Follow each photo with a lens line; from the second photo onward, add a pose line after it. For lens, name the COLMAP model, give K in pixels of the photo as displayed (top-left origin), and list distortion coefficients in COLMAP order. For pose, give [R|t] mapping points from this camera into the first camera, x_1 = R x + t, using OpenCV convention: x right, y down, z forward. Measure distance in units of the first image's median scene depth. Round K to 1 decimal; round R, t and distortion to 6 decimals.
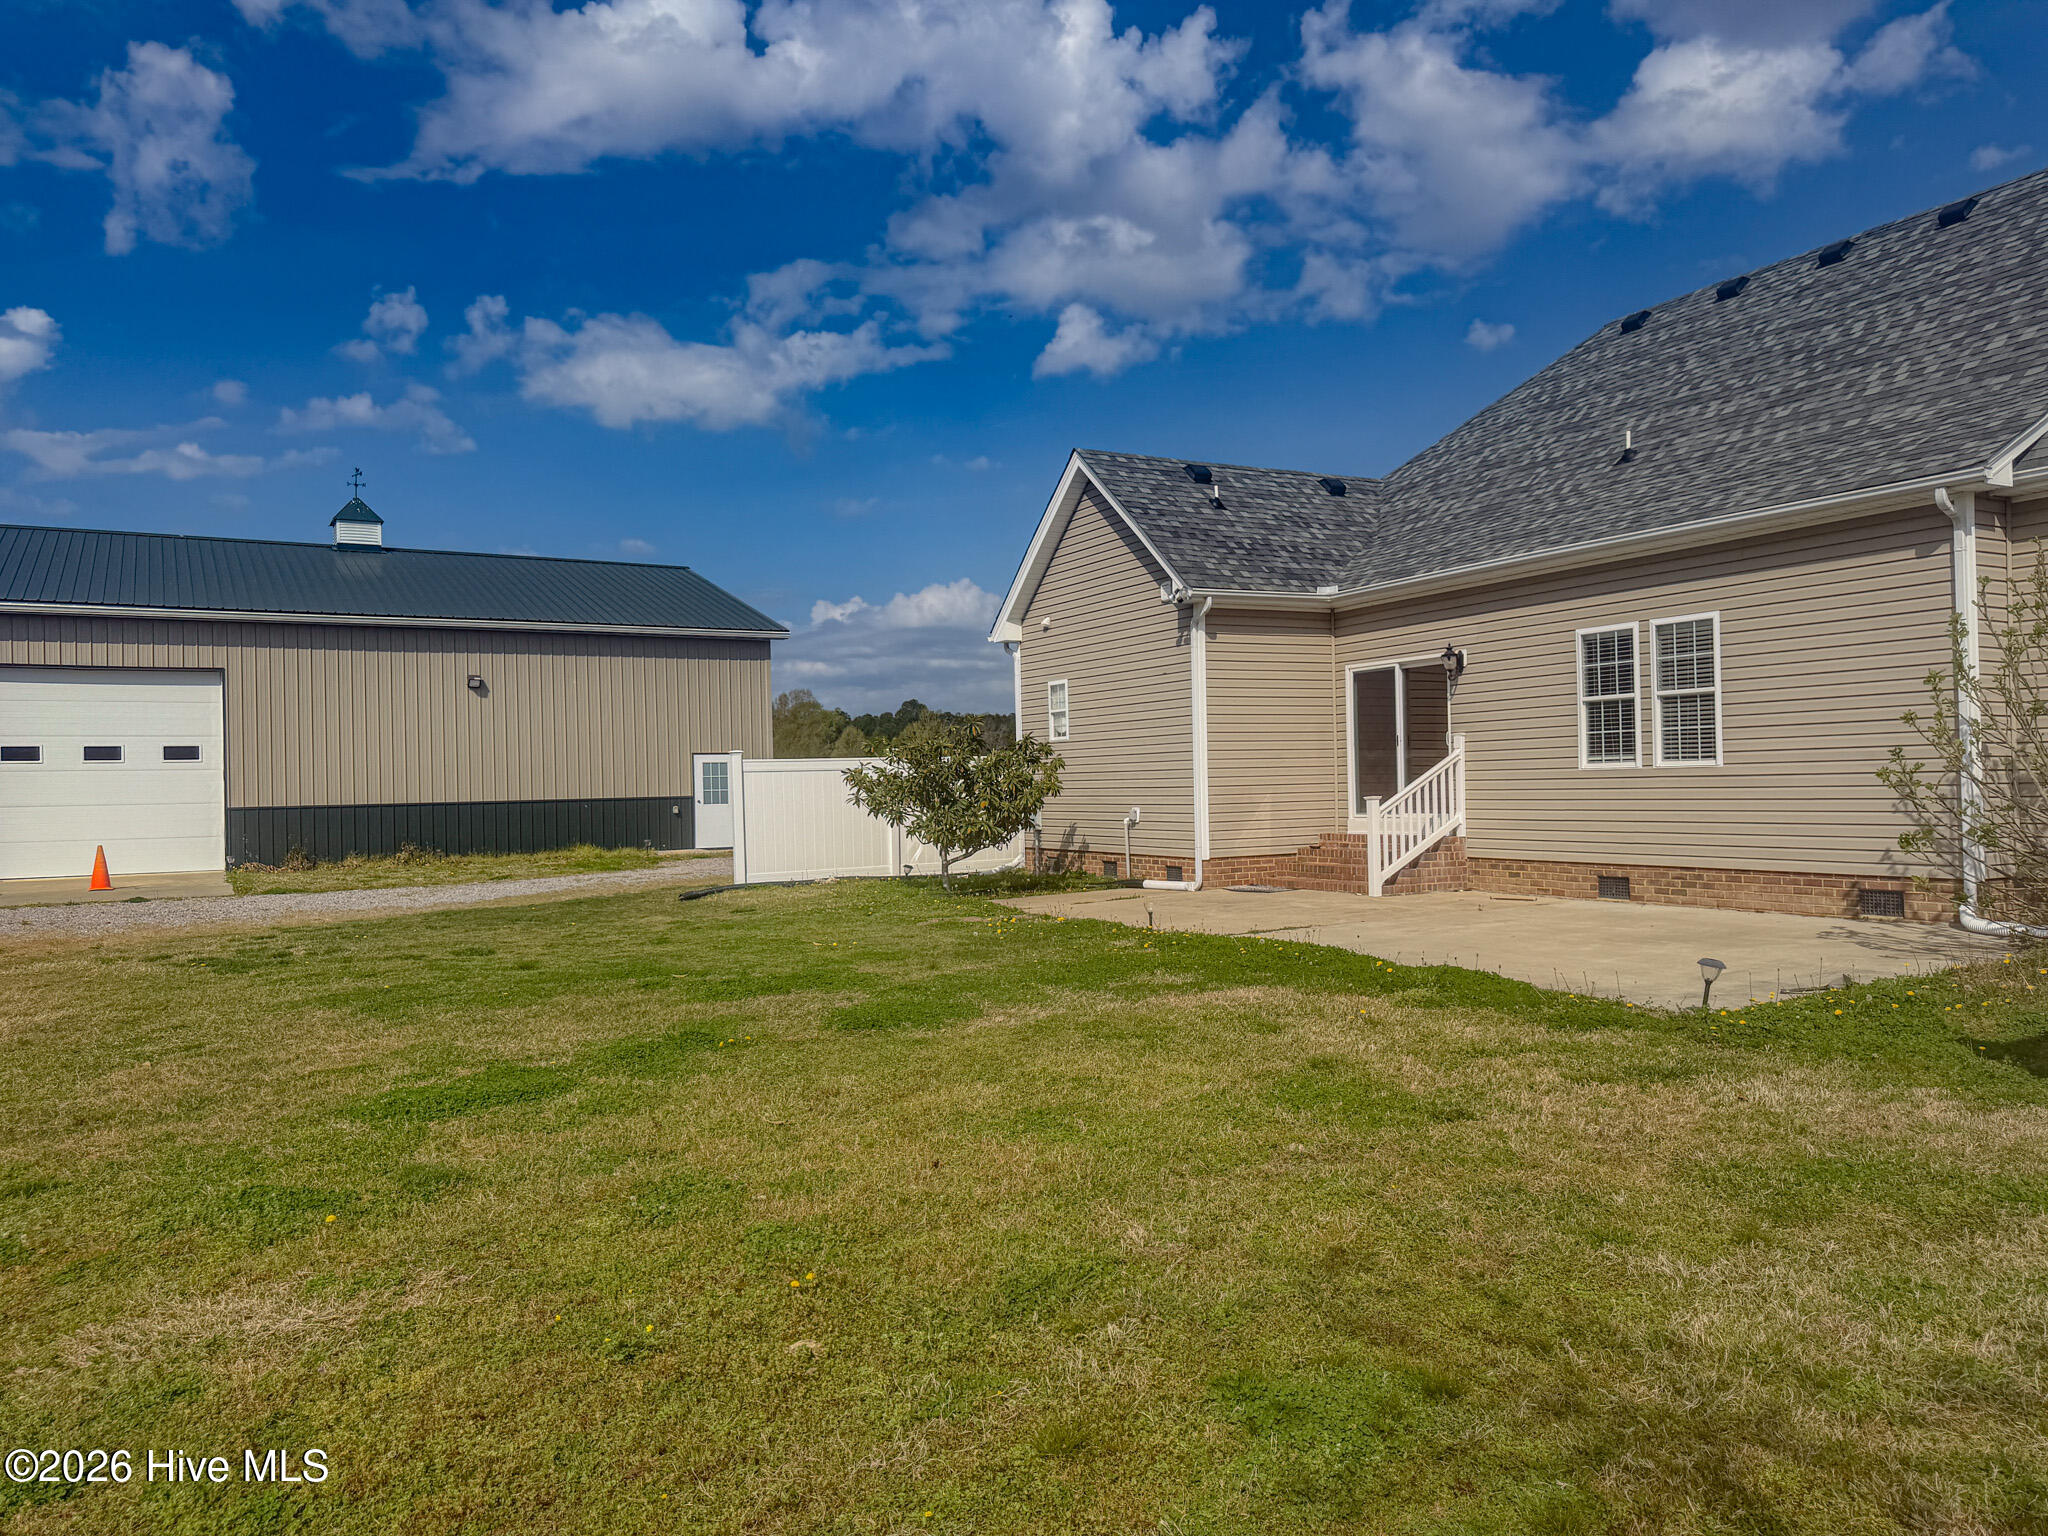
lens RADIAL K [[1462.8, 0, 1024.0], [0, 1462.8, 768.0], [0, 0, 1]] dist [0.007724, -0.037768]
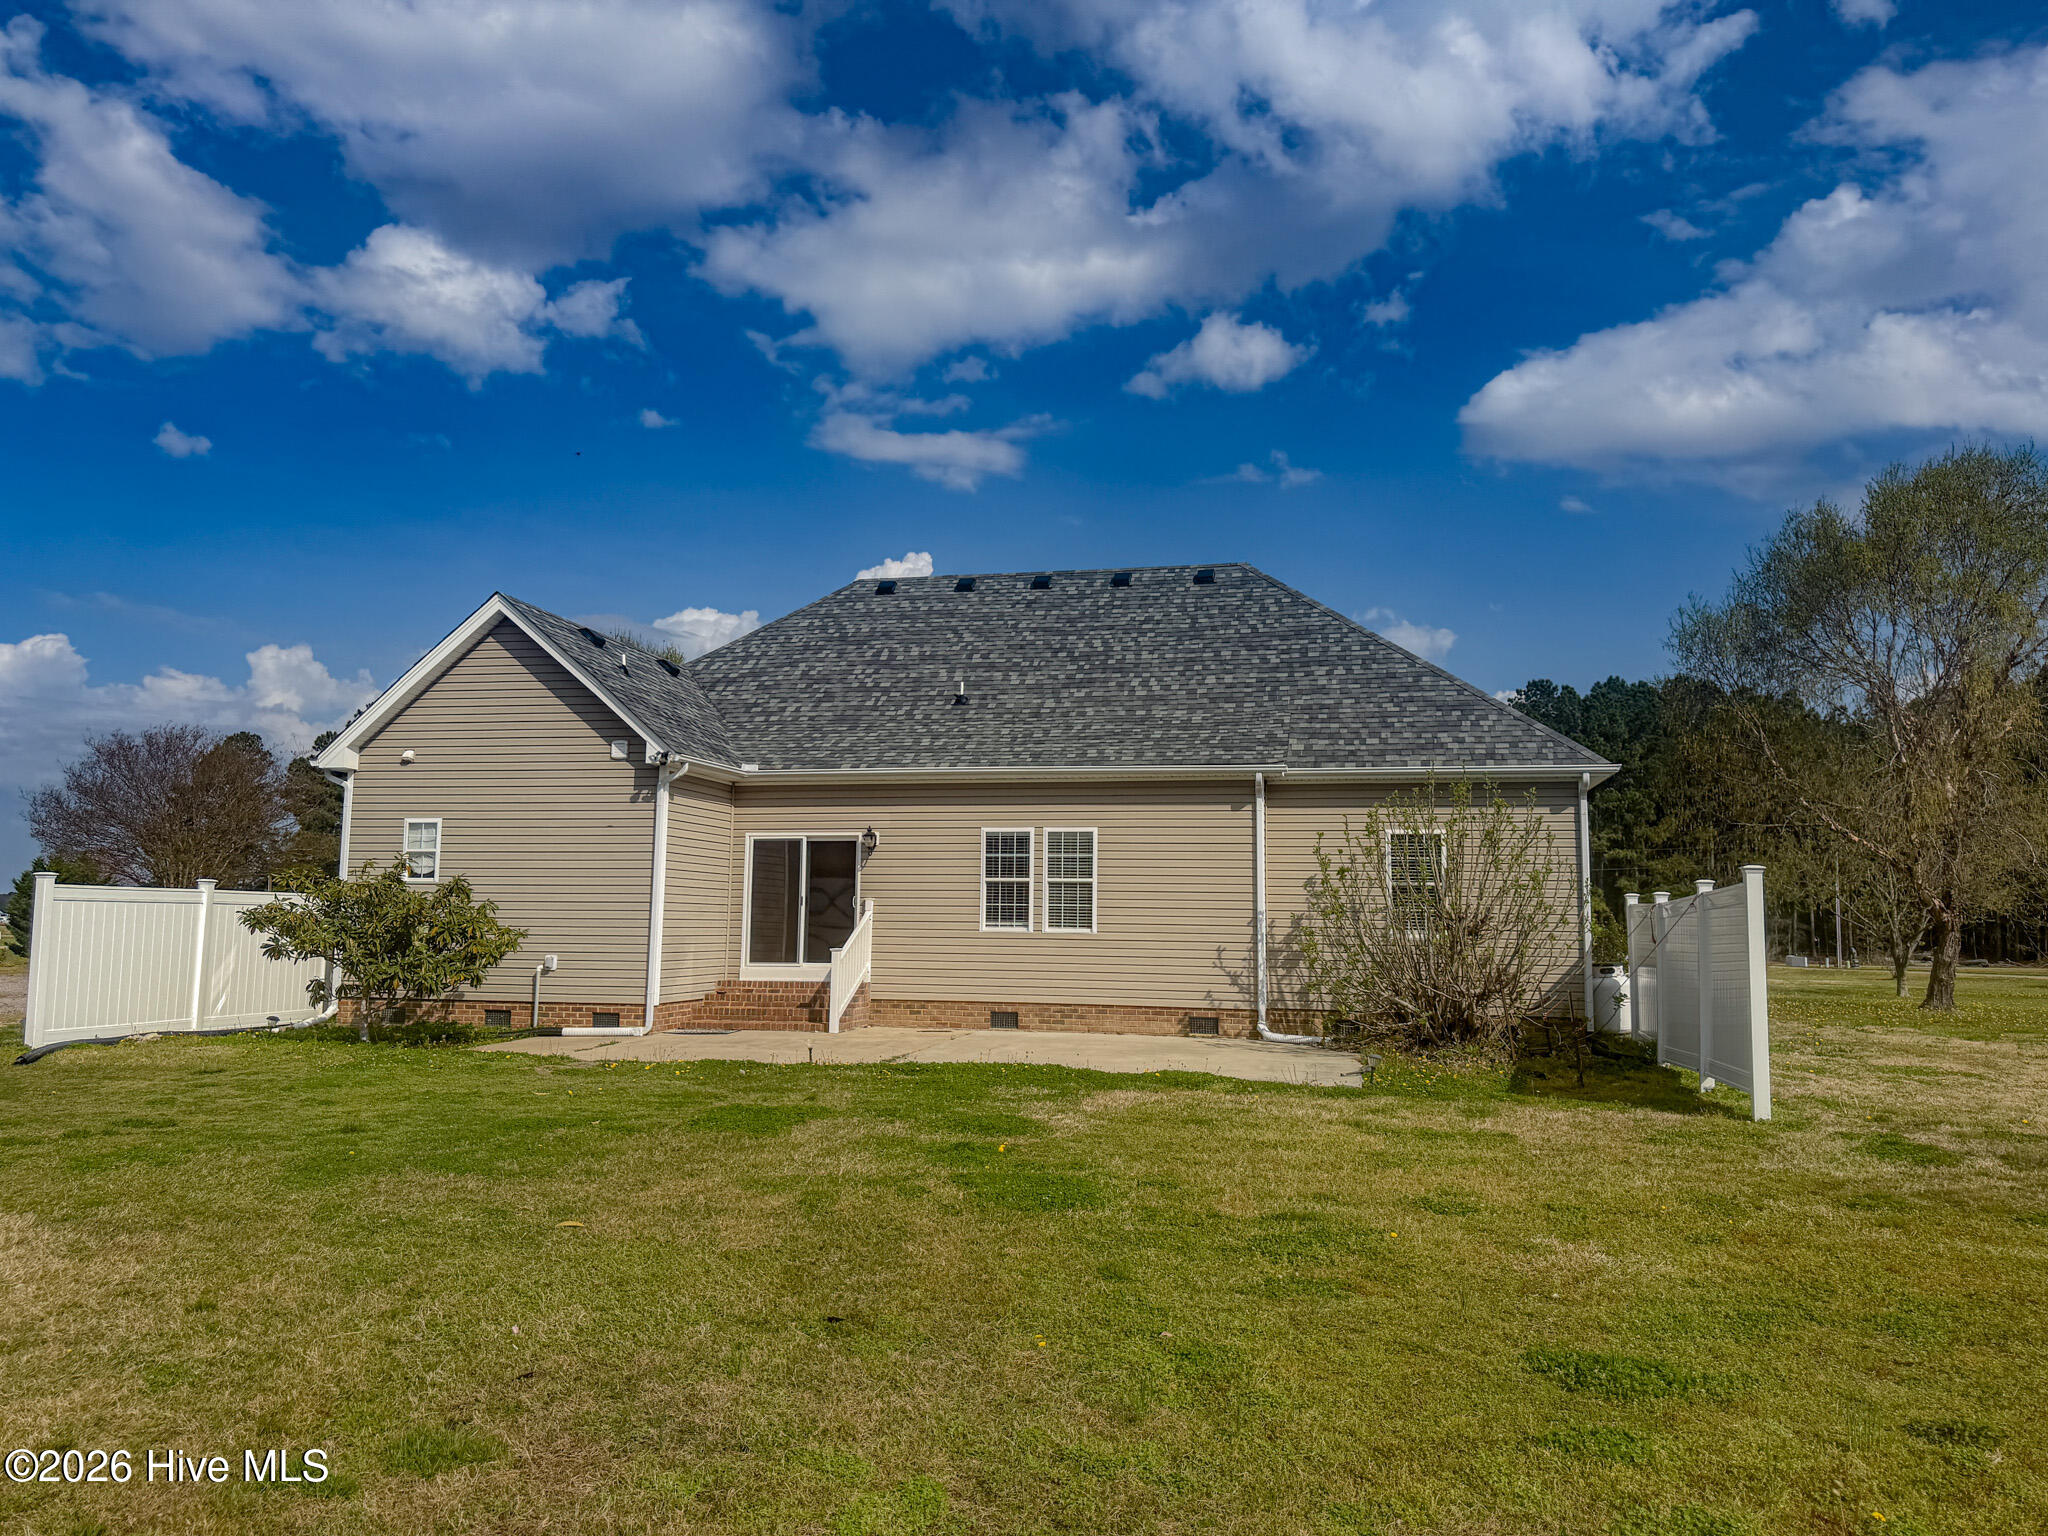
lens RADIAL K [[1431.4, 0, 1023.2], [0, 1431.4, 793.9], [0, 0, 1]] dist [0.093618, -0.149374]
pose [[0.629224, 0.101605, 0.770554, -0.520020], [-0.037434, 0.994229, -0.100531, 0.004991], [-0.776322, 0.034412, 0.629396, 0.116091]]
